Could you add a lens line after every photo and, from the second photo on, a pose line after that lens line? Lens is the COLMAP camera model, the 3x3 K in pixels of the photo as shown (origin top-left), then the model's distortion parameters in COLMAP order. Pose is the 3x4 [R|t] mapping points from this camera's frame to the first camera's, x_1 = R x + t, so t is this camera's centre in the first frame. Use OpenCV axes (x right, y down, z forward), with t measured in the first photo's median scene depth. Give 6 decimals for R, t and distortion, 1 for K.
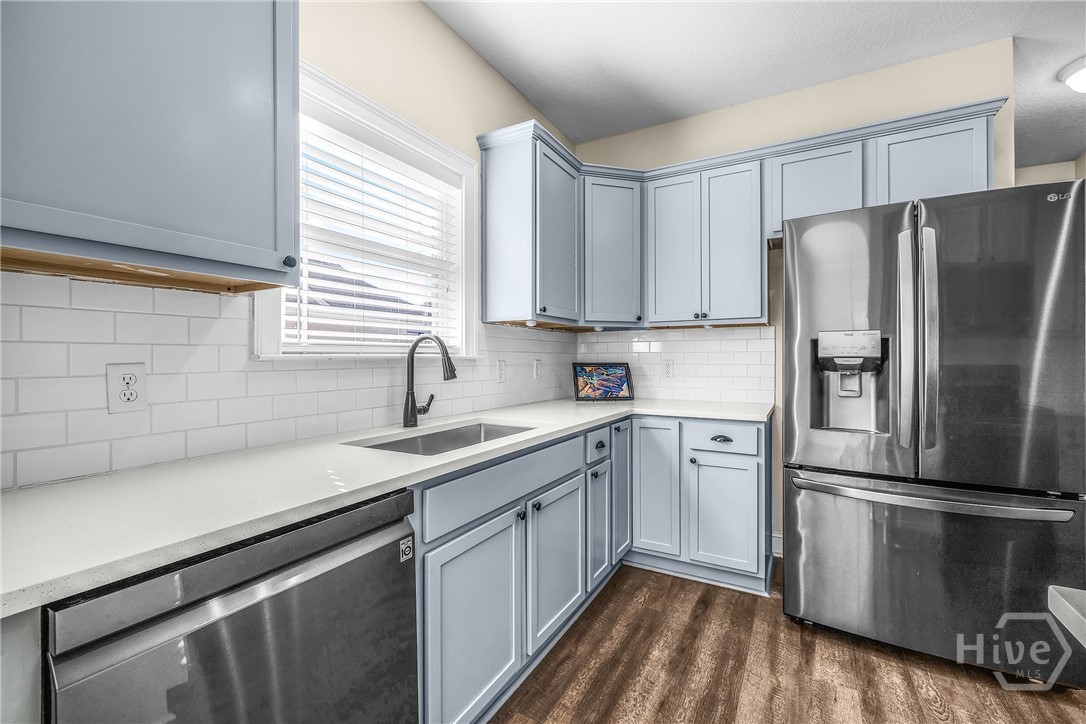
lens RADIAL K [[459.5, 0, 545.5], [0, 459.5, 357.6], [0, 0, 1]] dist [0.001018, -0.000319]
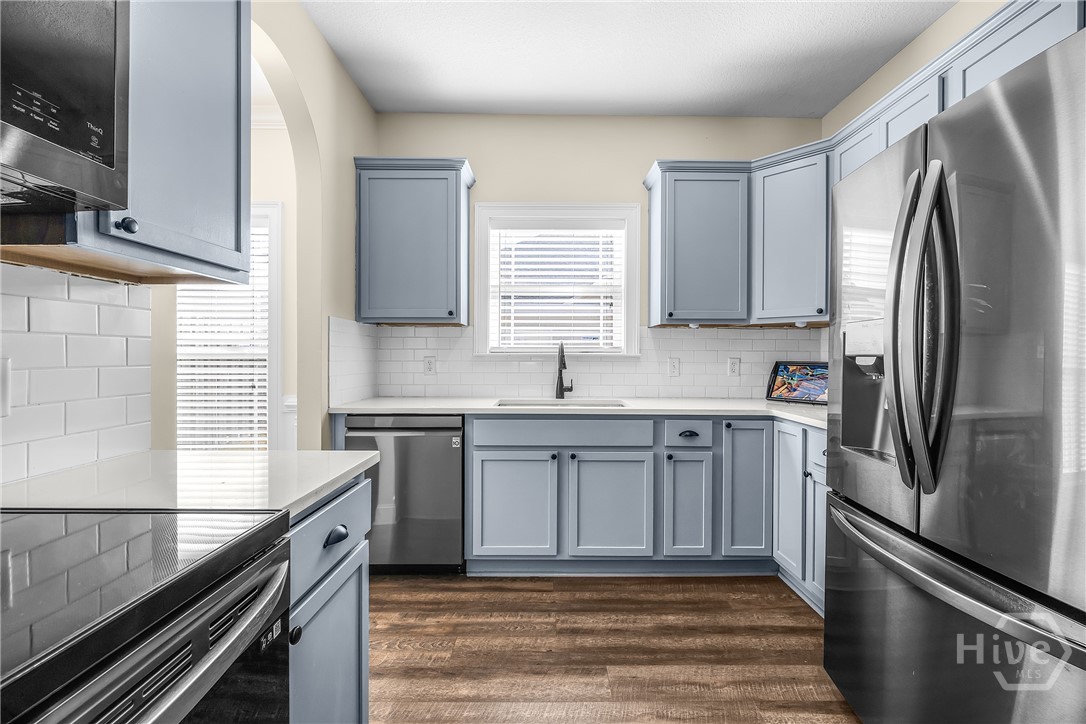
lens RADIAL K [[459.5, 0, 543.2], [0, 459.5, 361.8], [0, 0, 1]] dist [0.001018, -0.000319]
pose [[0.485307, 0.014888, -0.874217, 1.053625], [-0.003761, 0.999881, 0.014940, -0.000041], [0.874336, -0.003963, 0.485305, 0.178856]]
